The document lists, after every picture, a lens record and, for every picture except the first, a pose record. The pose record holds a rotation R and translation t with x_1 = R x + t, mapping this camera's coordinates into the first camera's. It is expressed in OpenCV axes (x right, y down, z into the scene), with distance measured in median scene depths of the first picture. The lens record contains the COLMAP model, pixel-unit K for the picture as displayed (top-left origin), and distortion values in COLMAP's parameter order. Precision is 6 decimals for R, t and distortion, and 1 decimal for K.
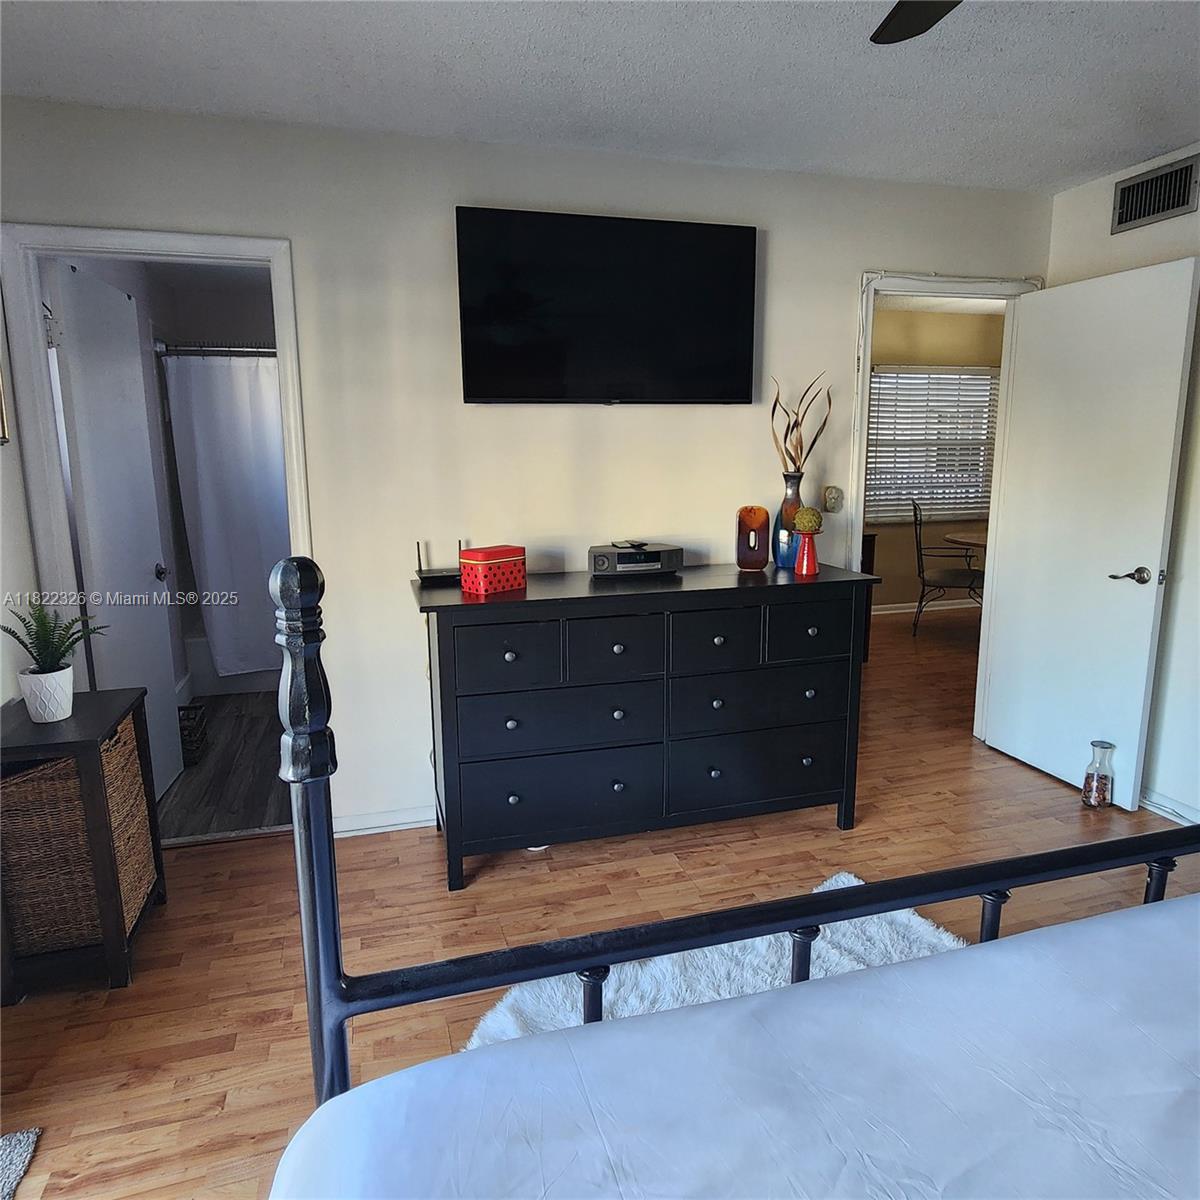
lens RADIAL K [[824.6, 0, 600.0], [0, 824.6, 600.0], [0, 0, 1]] dist [0.001520, 0.001083]
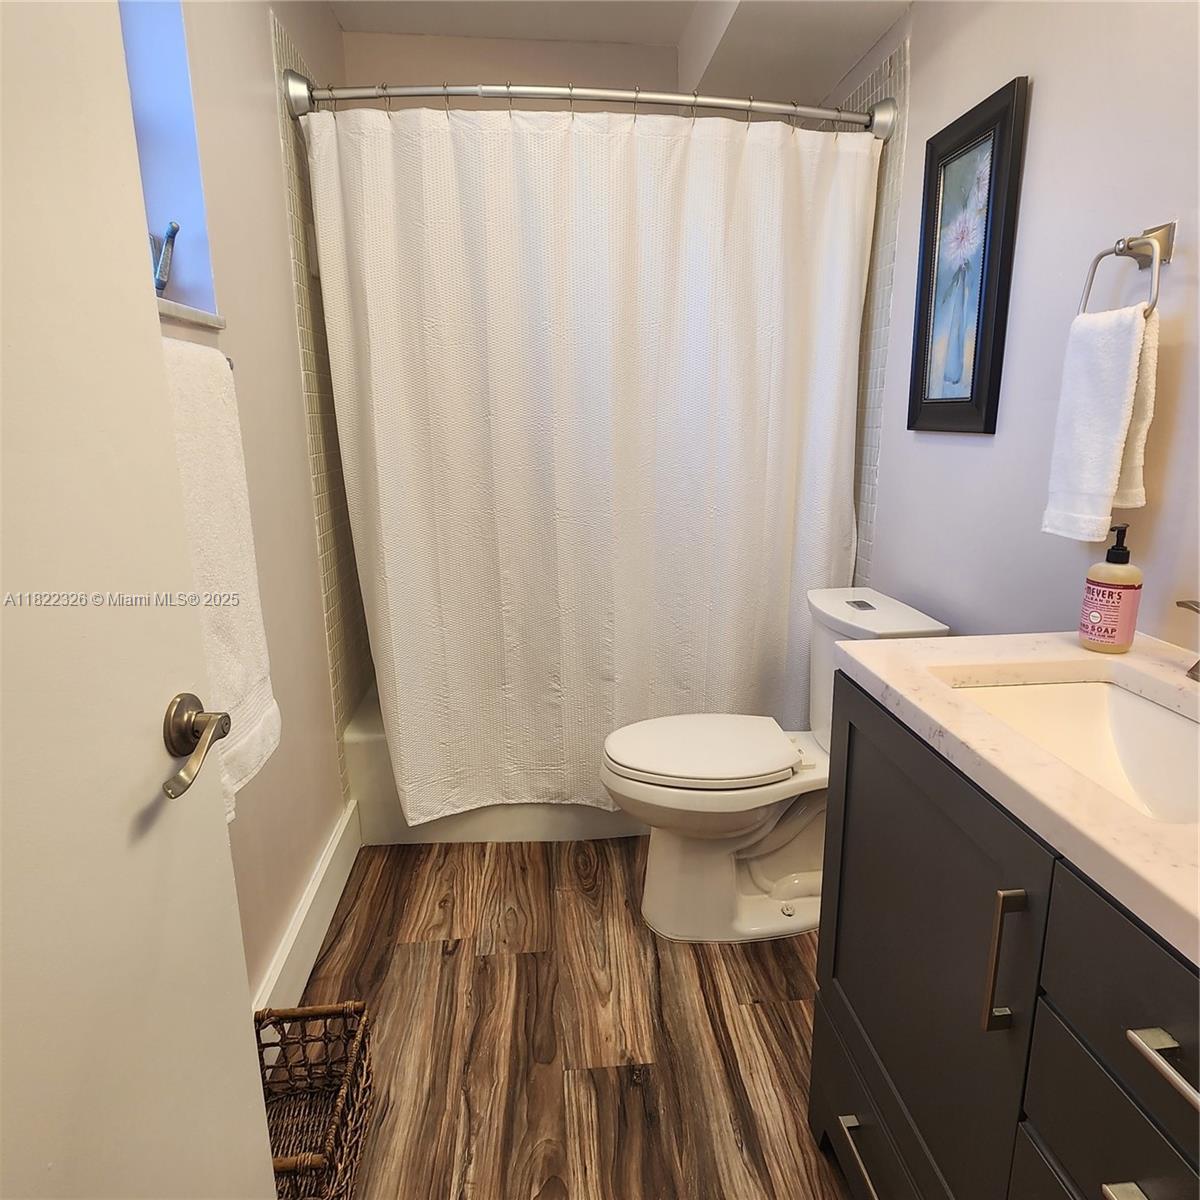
lens RADIAL K [[760.4, 0, 595.3], [0, 760.4, 592.3], [0, 0, 1]] dist [0.003195, -0.003418]
pose [[0.980571, 0.040418, -0.191956, -0.291682], [-0.032364, 0.998467, 0.044911, -0.066181], [0.193477, -0.037826, 0.980375, 0.627565]]
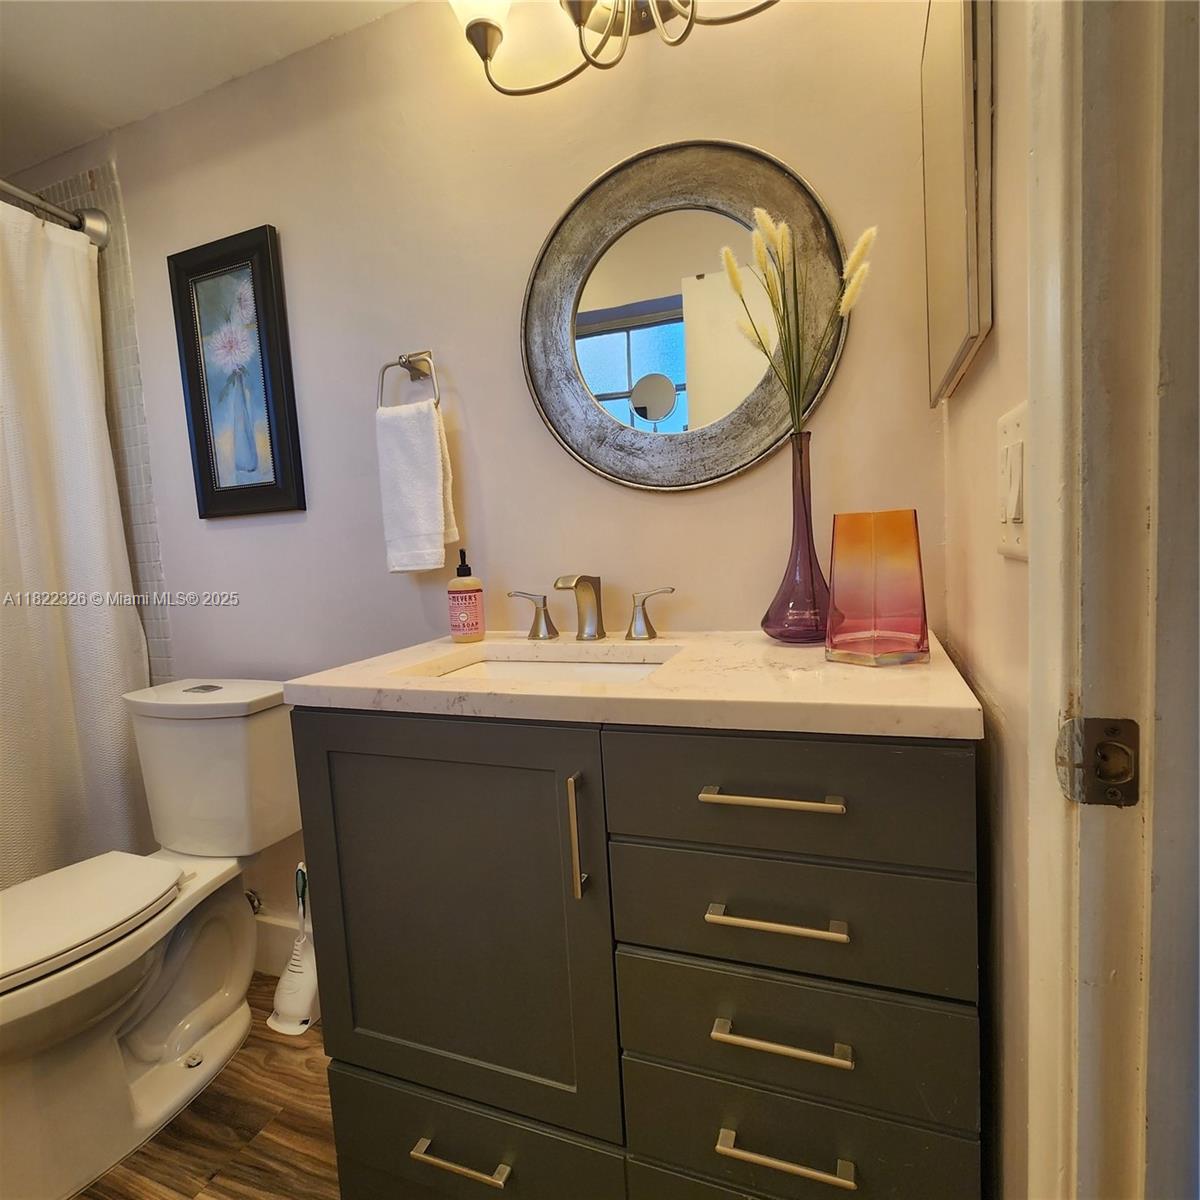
lens RADIAL K [[663.8, 0, 607.2], [0, 663.8, 593.2], [0, 0, 1]] dist [0.001568, -0.001526]
pose [[0.608232, -0.095942, 0.787940, -0.364621], [0.203535, 0.978330, -0.037989, -0.040256], [-0.767221, 0.183480, 0.614579, 0.669395]]
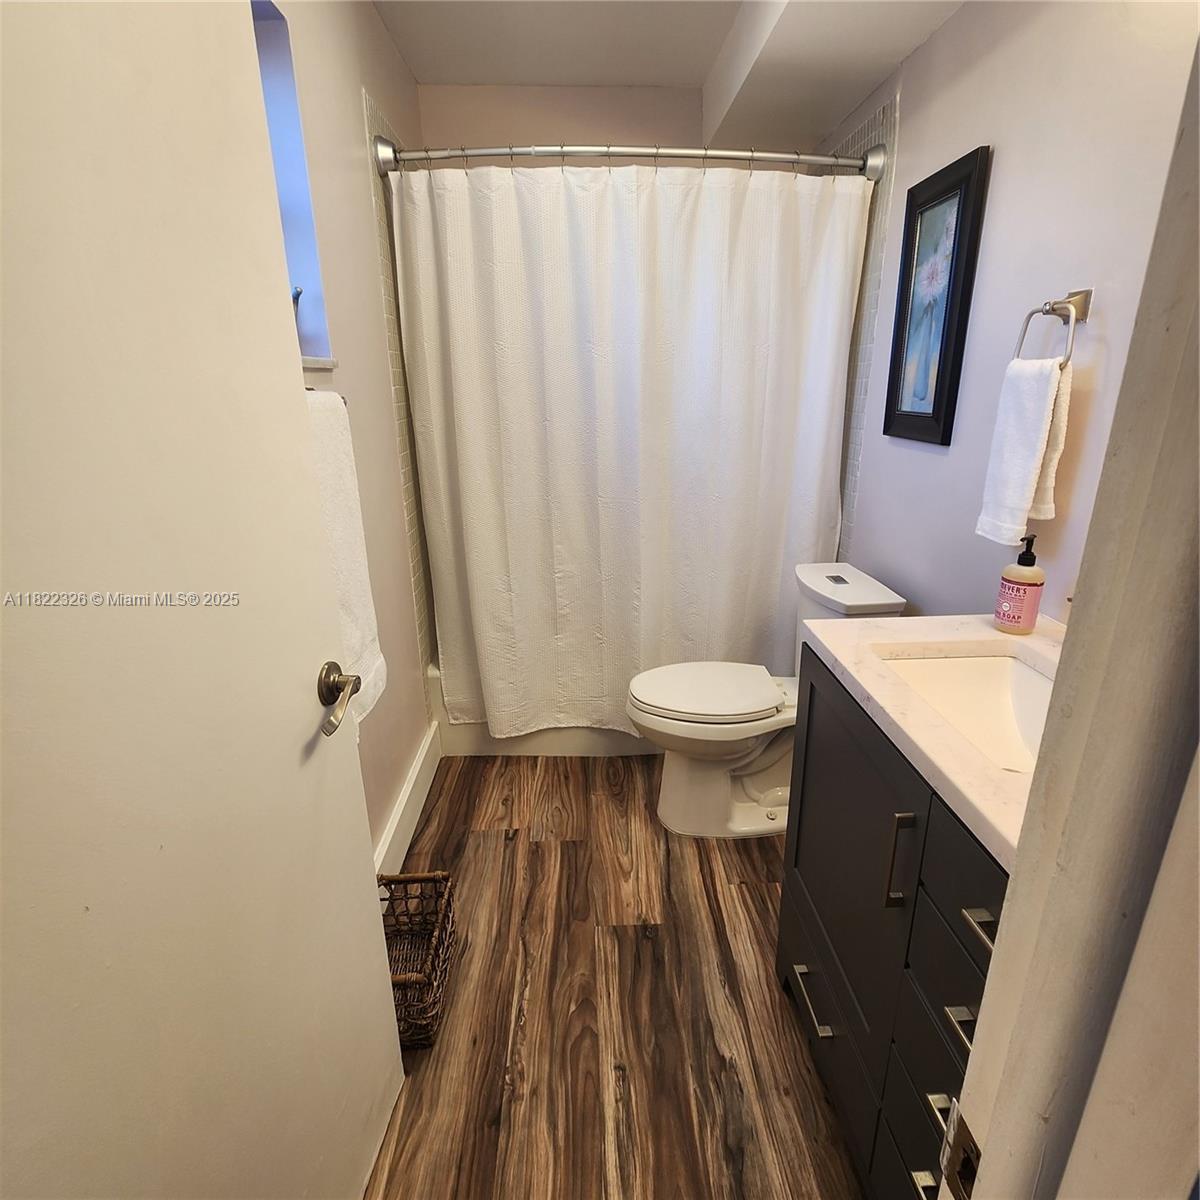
lens RADIAL K [[653.9, 0, 594.0], [0, 653.9, 592.2], [0, 0, 1]] dist [0.001603, -0.001448]
pose [[0.967686, 0.067783, -0.242879, -0.281336], [-0.037236, 0.991046, 0.128226, -0.085711], [0.249395, -0.115039, 0.961545, 0.596393]]
